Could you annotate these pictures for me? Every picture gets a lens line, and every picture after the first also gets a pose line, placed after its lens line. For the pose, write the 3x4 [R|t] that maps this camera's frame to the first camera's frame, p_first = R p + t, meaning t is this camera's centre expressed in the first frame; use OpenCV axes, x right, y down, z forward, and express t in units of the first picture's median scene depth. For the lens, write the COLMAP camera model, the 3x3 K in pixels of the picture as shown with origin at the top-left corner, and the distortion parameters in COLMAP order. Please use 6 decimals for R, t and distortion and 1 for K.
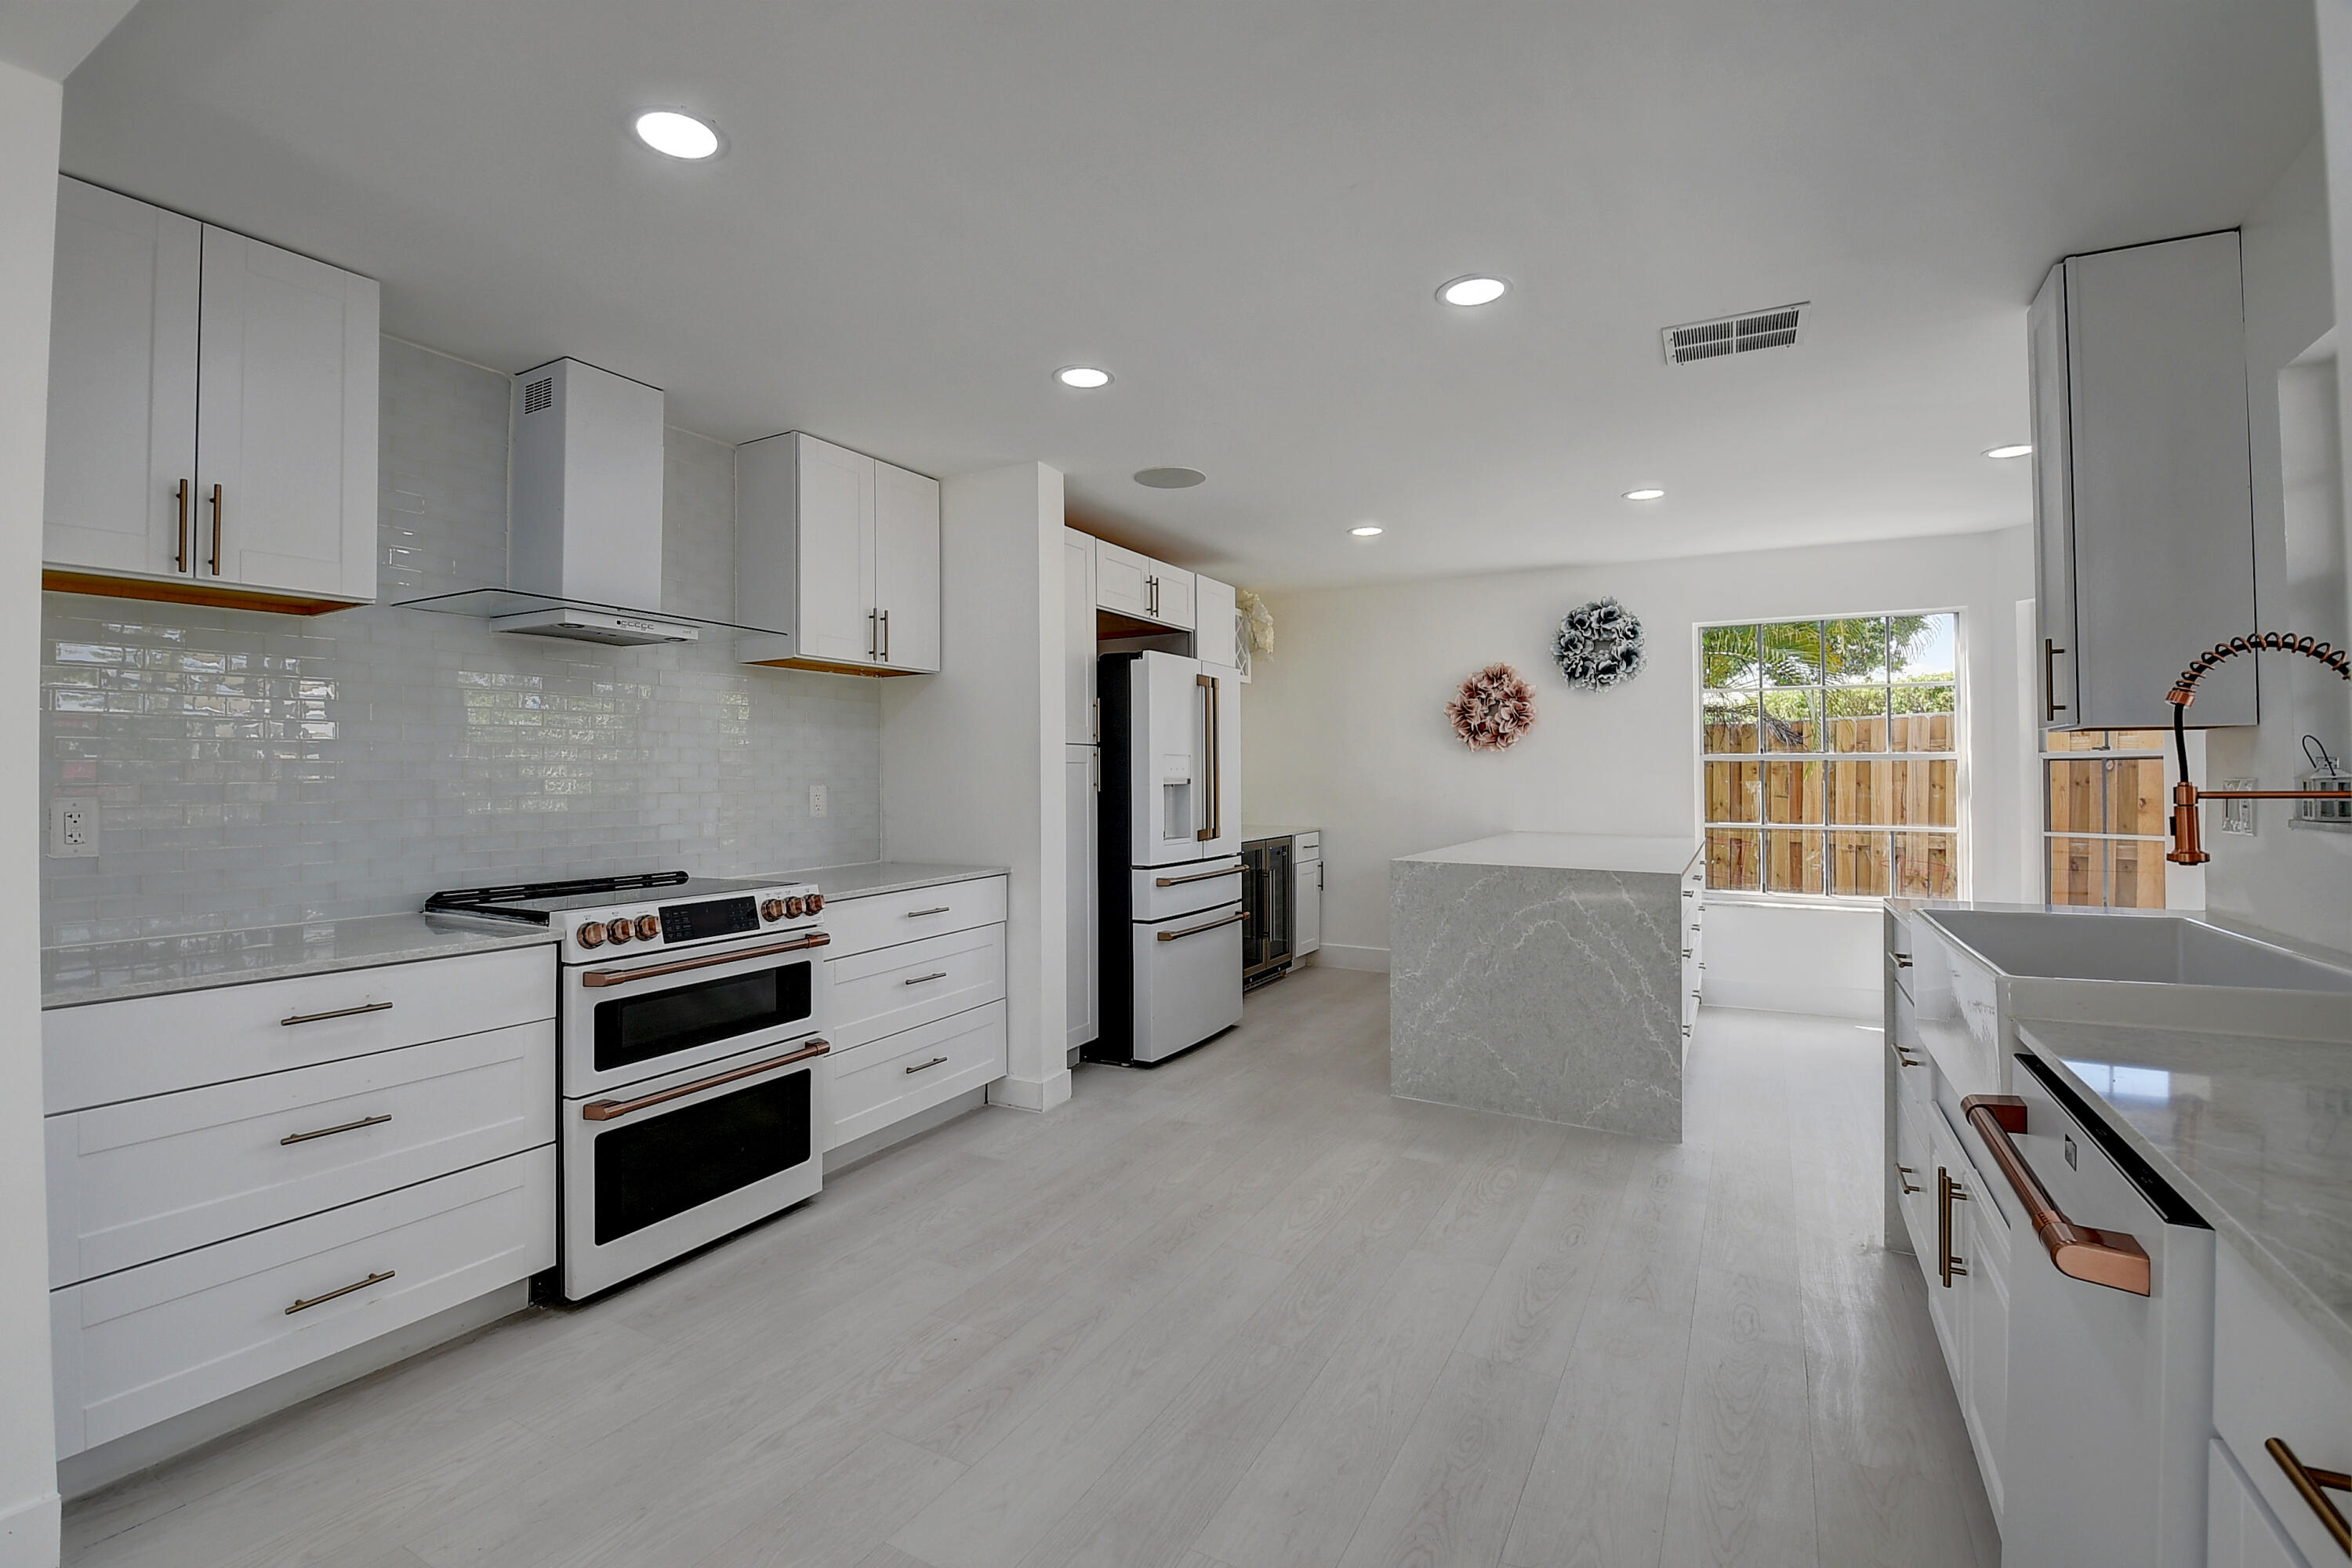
lens RADIAL K [[1036.5, 0, 1167.8], [0, 1036.5, 762.0], [0, 0, 1]] dist [0.029052, -0.035613]
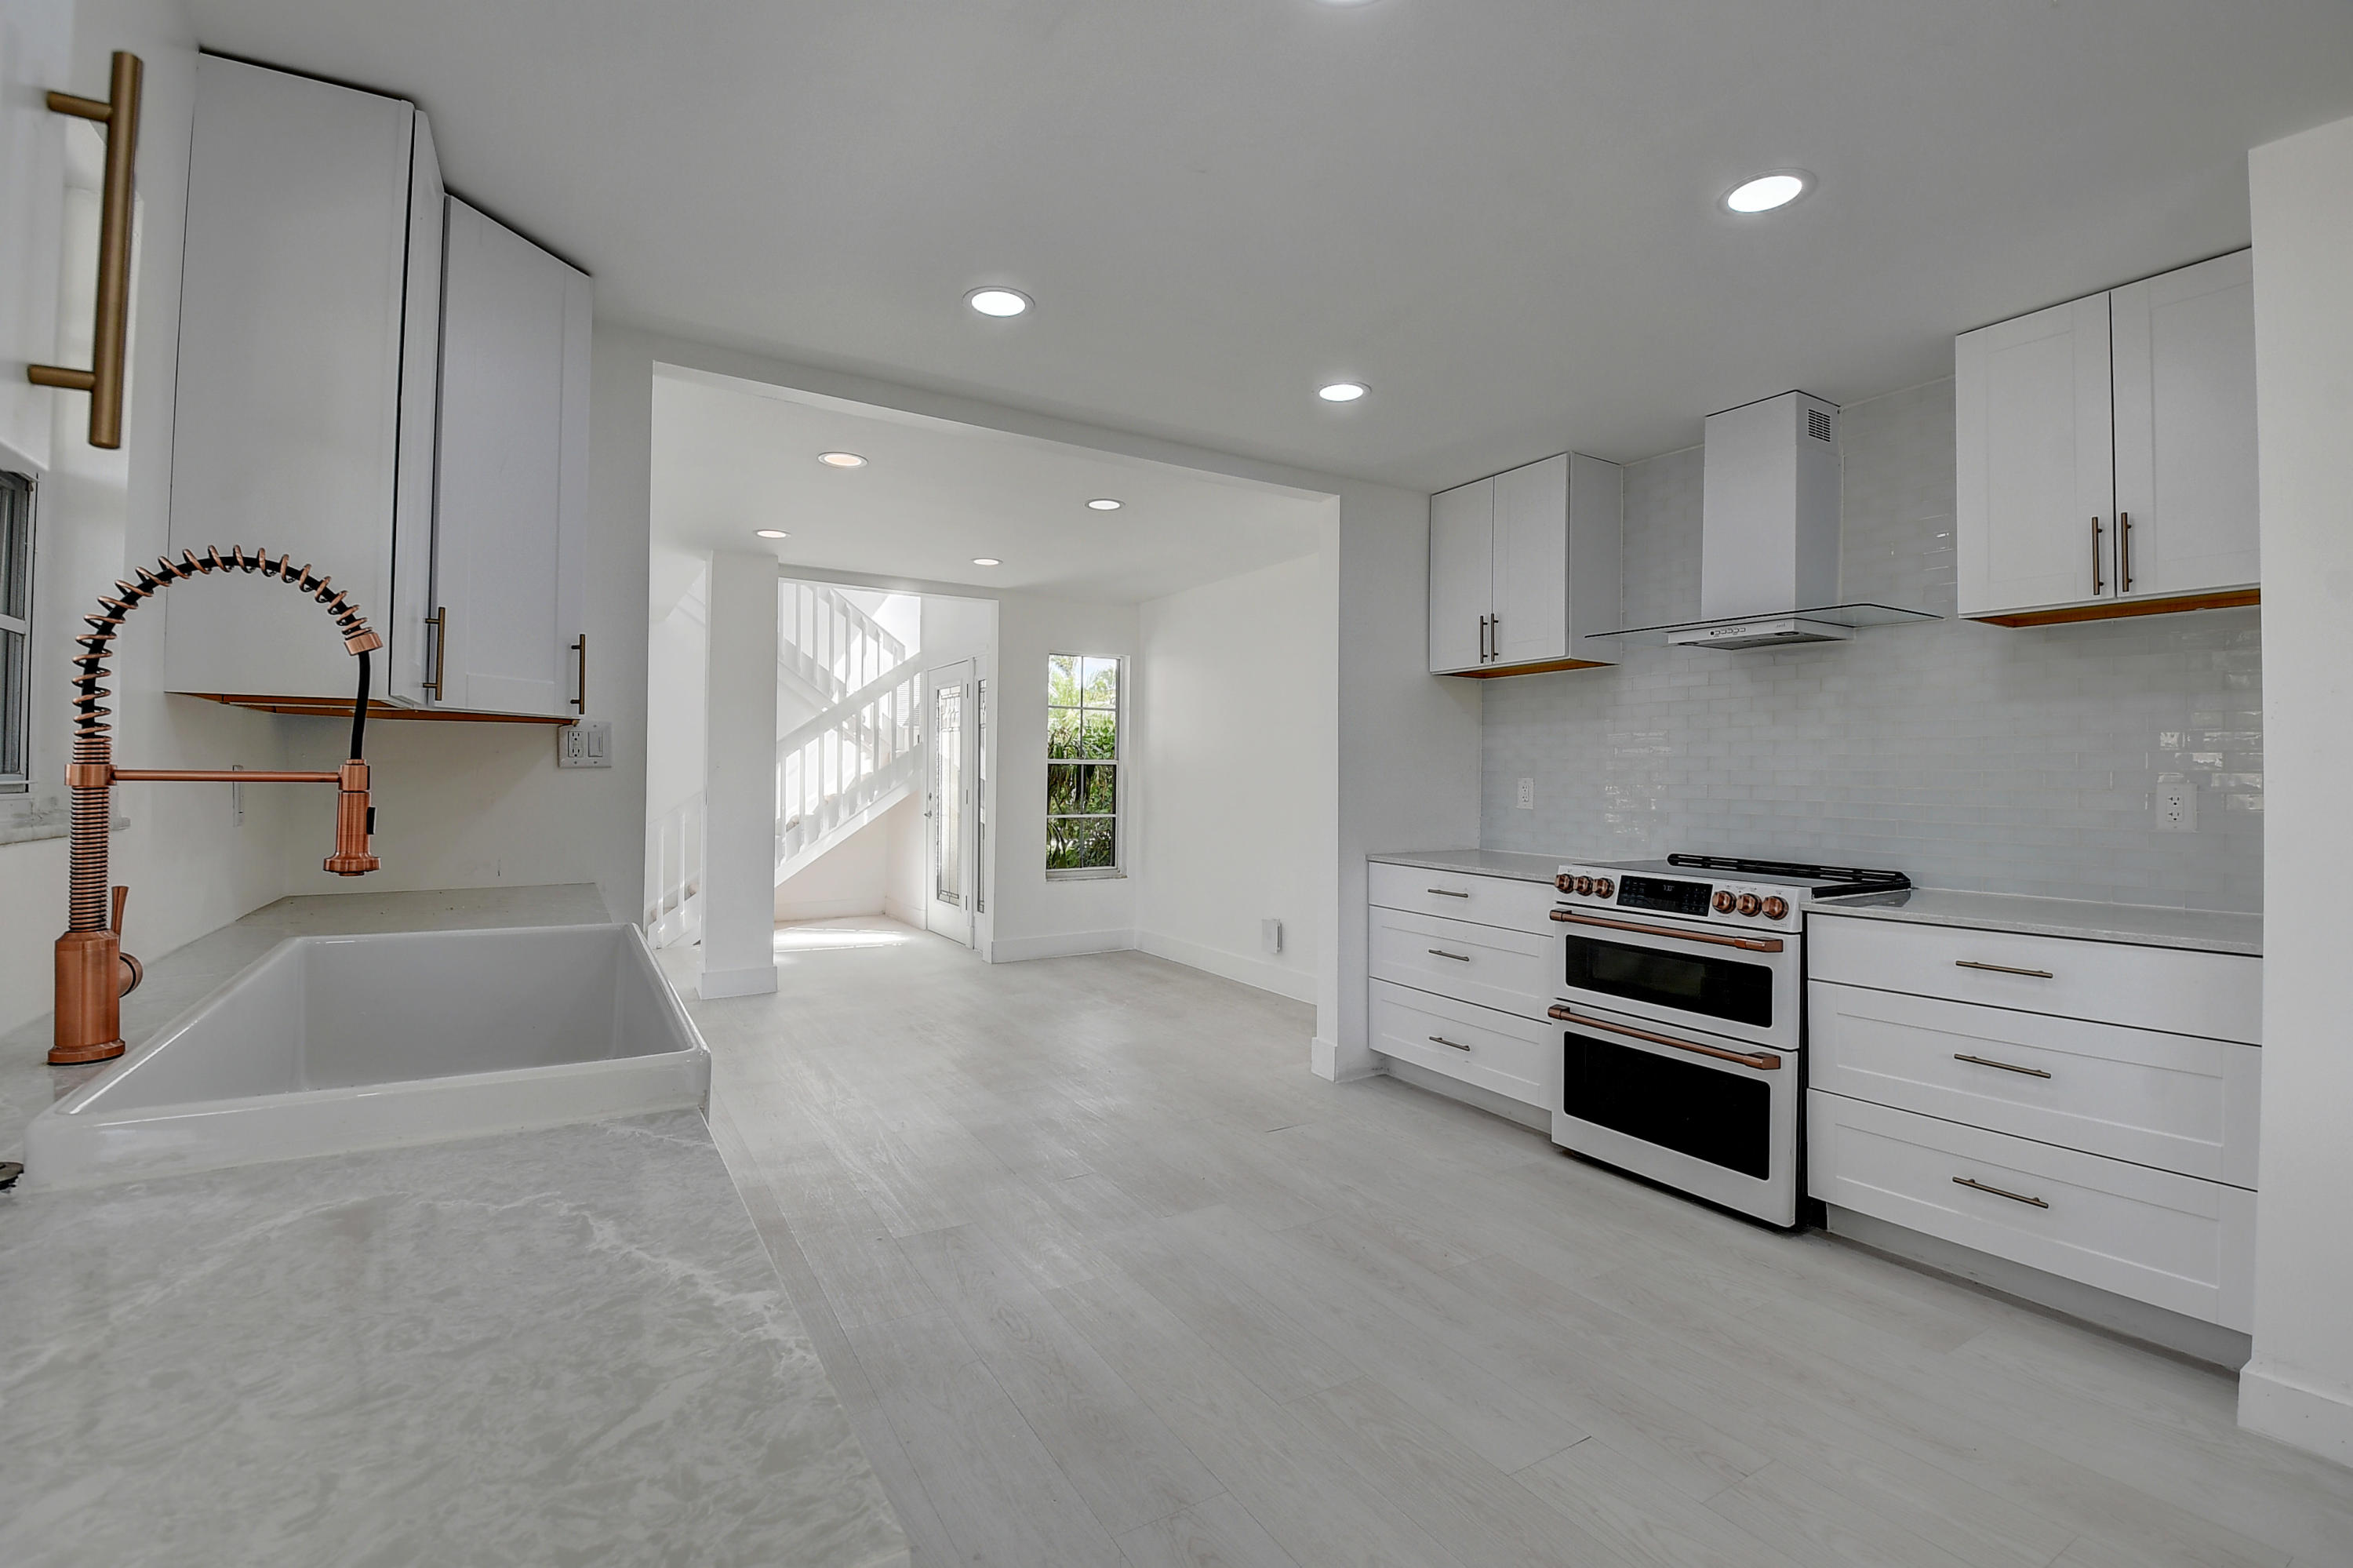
lens RADIAL K [[1033.4, 0, 1167.0], [0, 1033.4, 764.2], [0, 0, 1]] dist [-0.028644, -0.001007]
pose [[-0.493881, -0.007022, -0.869501, 0.417127], [0.003882, 0.999940, -0.010280, 0.010639], [0.869521, -0.008453, -0.493824, 0.579220]]
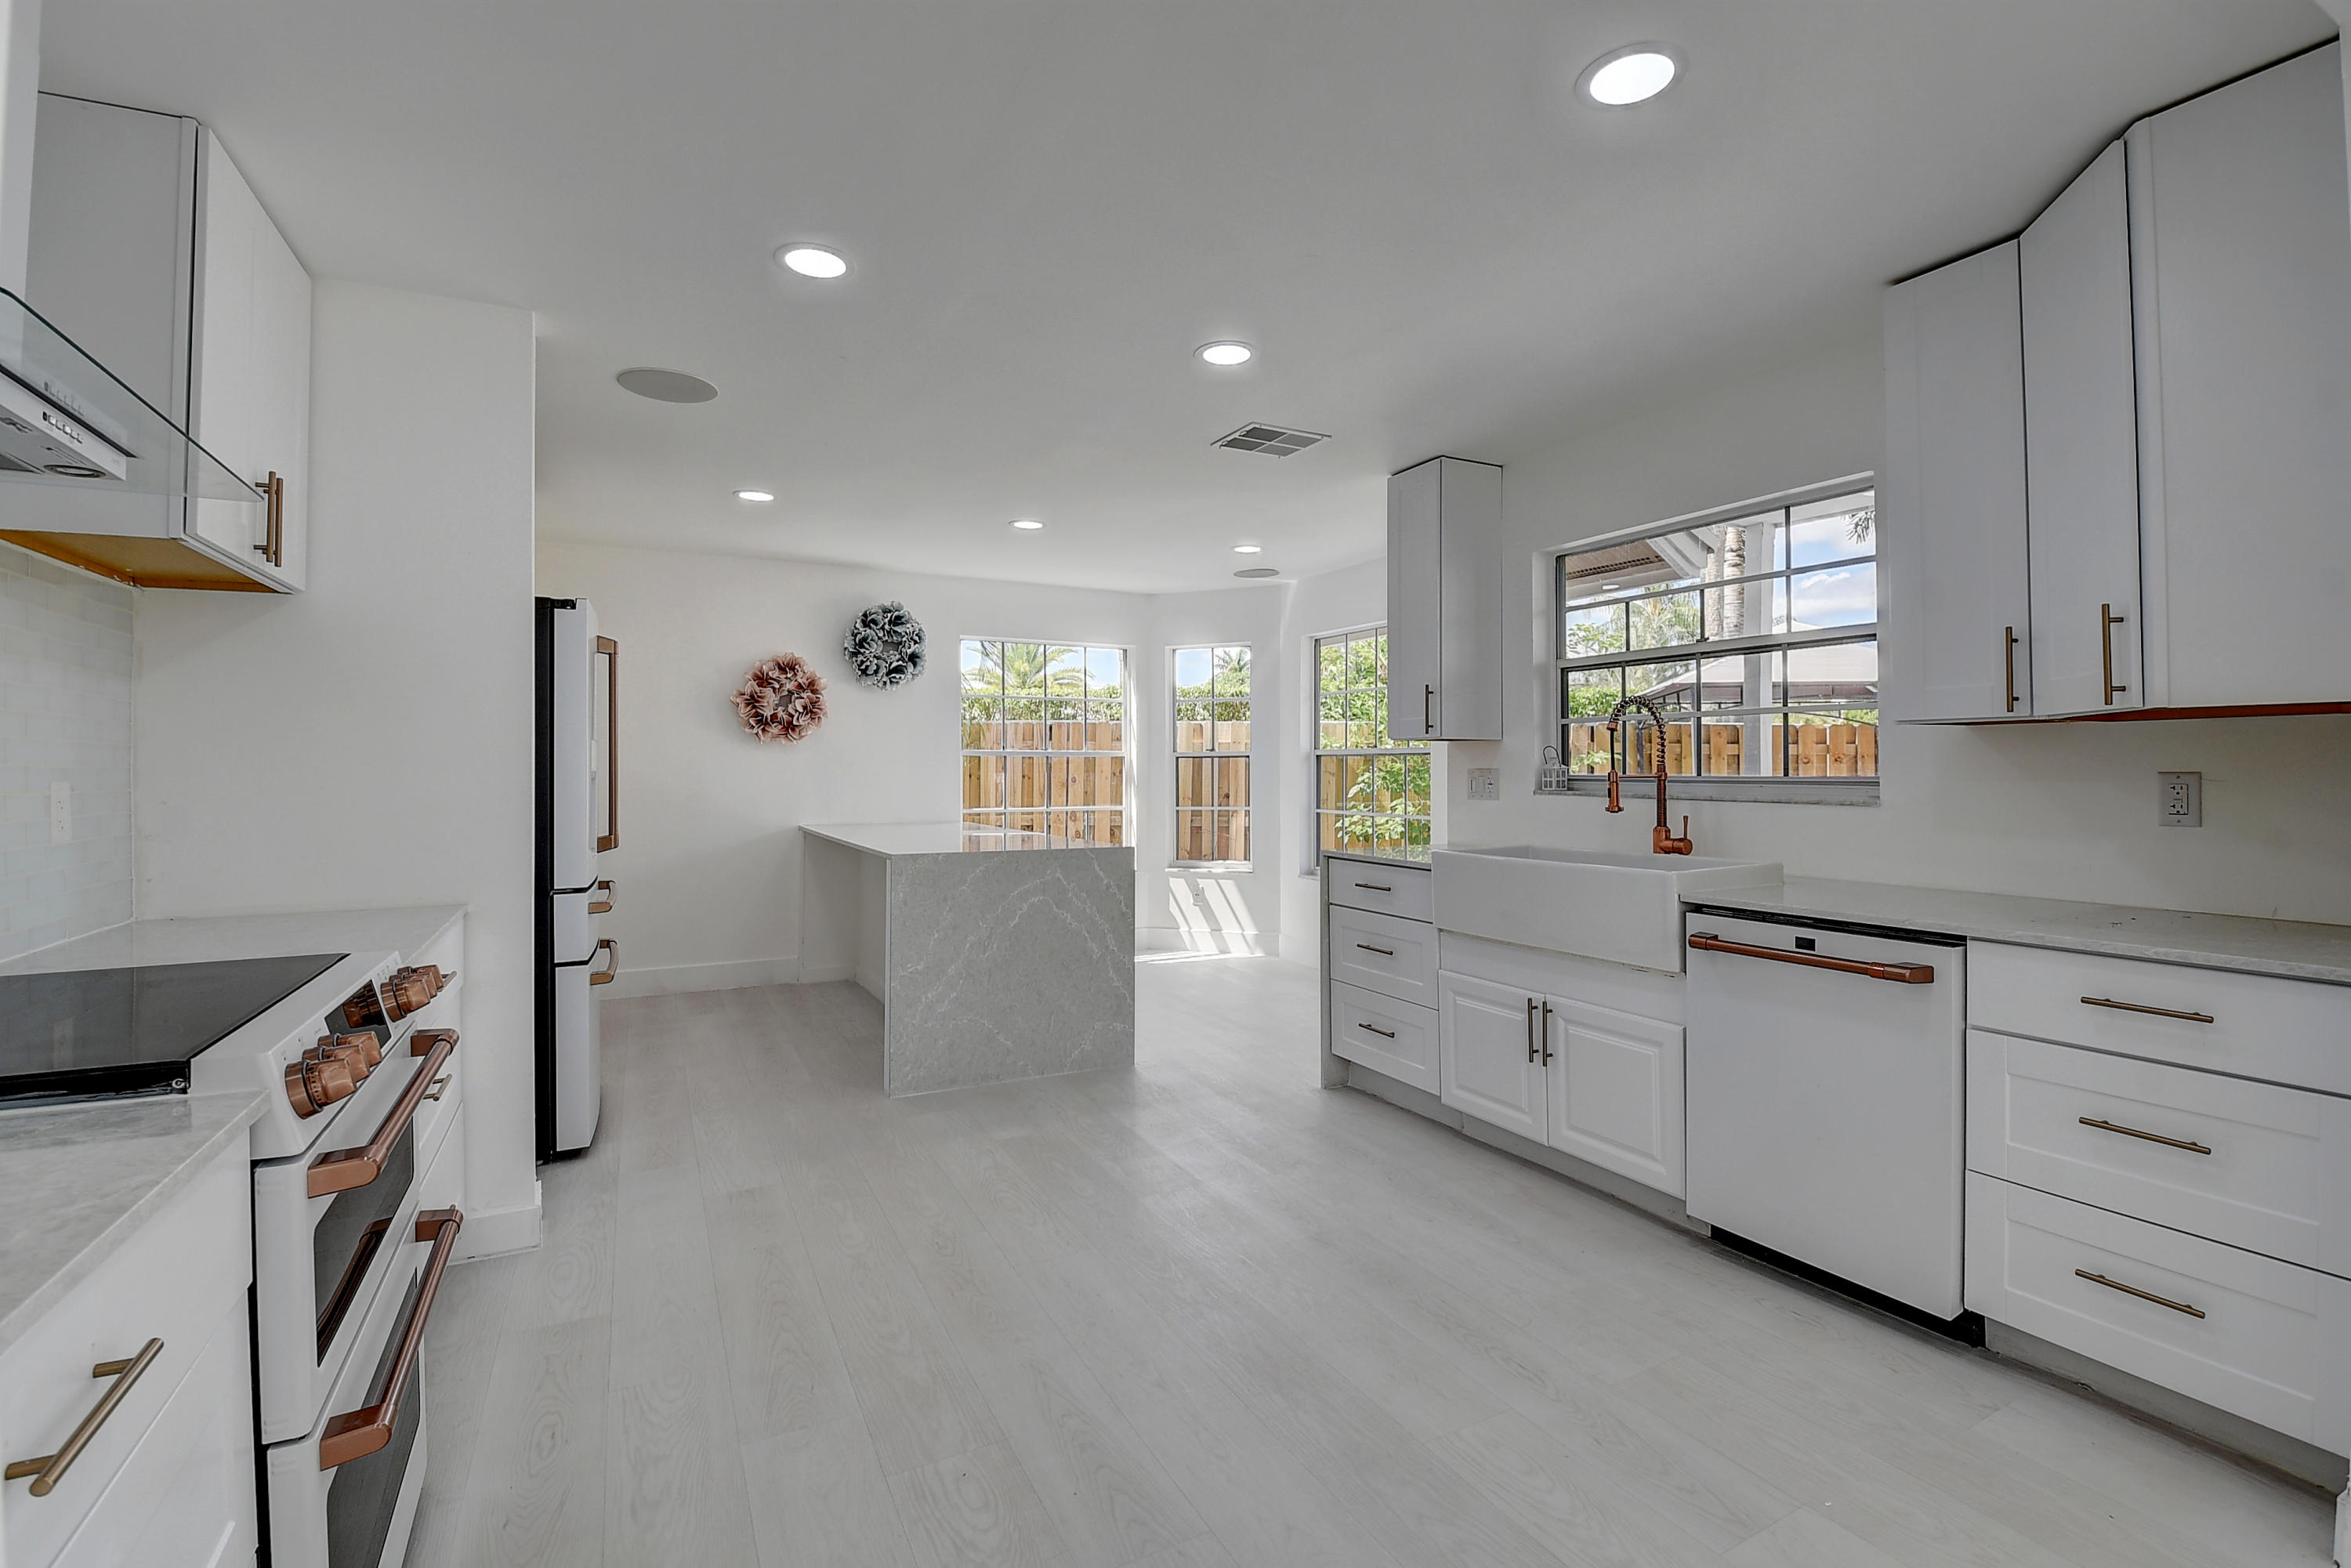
lens RADIAL K [[1036.0, 0, 1167.3], [0, 1036.0, 762.0], [0, 0, 1]] dist [0.029052, -0.035613]
pose [[0.555726, 0.004744, 0.831352, -0.348637], [-0.009453, 0.999955, 0.000613, 0.003740], [-0.831312, -0.008200, 0.555746, 0.193988]]
